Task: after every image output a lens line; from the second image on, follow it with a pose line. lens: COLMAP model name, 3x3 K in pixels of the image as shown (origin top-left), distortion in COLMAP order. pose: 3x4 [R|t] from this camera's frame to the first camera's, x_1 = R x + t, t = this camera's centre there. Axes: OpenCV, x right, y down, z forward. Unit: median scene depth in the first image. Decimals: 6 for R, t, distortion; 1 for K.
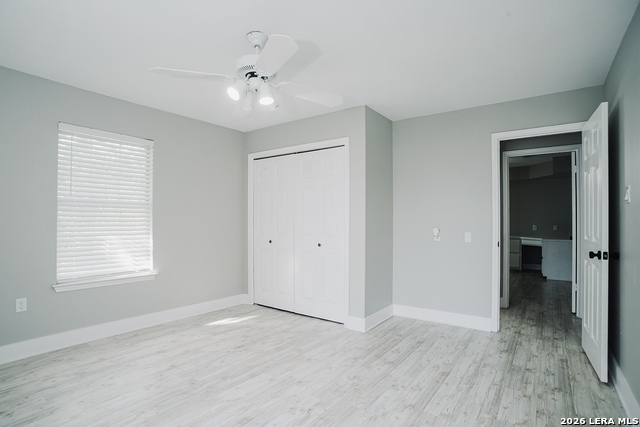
lens RADIAL K [[323.8, 0, 319.0], [0, 323.8, 216.8], [0, 0, 1]] dist [-0.072528, 0.023302]
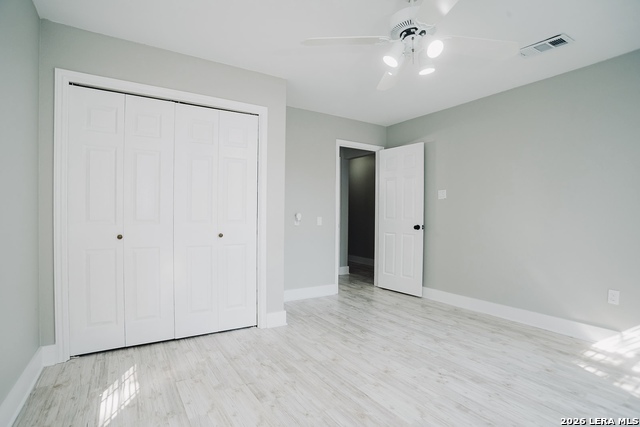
lens RADIAL K [[323.8, 0, 319.4], [0, 323.8, 212.1], [0, 0, 1]] dist [-0.072528, 0.023302]
pose [[0.358761, 0.012571, 0.933345, -0.758704], [-0.017574, 0.999823, -0.006711, 0.042908], [-0.933264, -0.013995, 0.358918, 0.637428]]
